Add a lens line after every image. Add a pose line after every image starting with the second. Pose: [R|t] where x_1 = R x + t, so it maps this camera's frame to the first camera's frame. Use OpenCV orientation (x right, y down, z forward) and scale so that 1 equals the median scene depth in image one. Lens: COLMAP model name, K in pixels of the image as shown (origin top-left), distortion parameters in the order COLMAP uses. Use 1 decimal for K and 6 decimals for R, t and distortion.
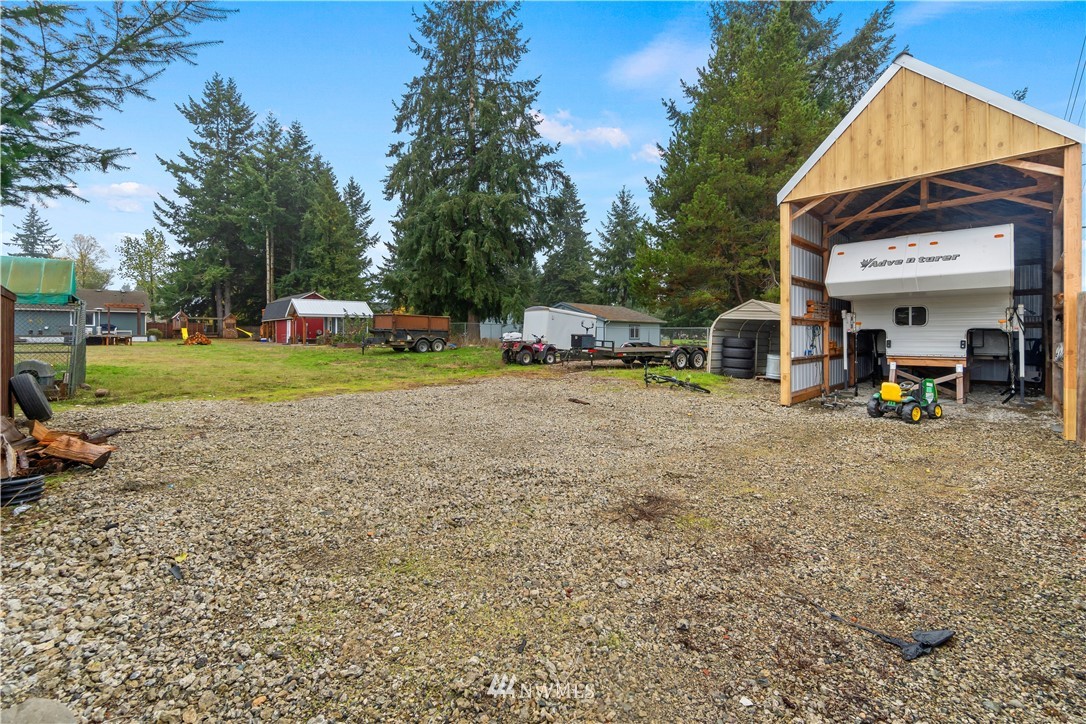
lens RADIAL K [[476.7, 0, 556.2], [0, 476.7, 334.5], [0, 0, 1]] dist [0.000042, 0.000269]
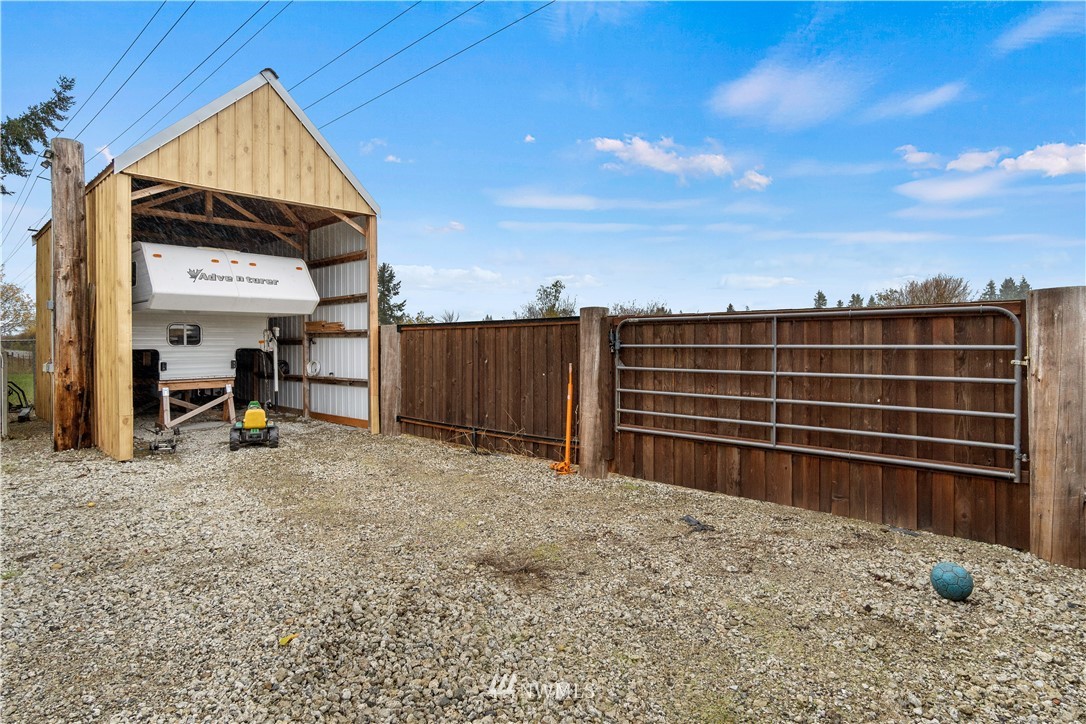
lens RADIAL K [[557.5, 0, 542.0], [0, 557.5, 341.5], [0, 0, 1]] dist [0.000761, 0.000170]
pose [[-0.031188, 0.000952, 0.999513, -0.382066], [0.001209, 0.999999, -0.000915, -0.028327], [-0.999513, 0.001180, -0.031189, 0.428252]]
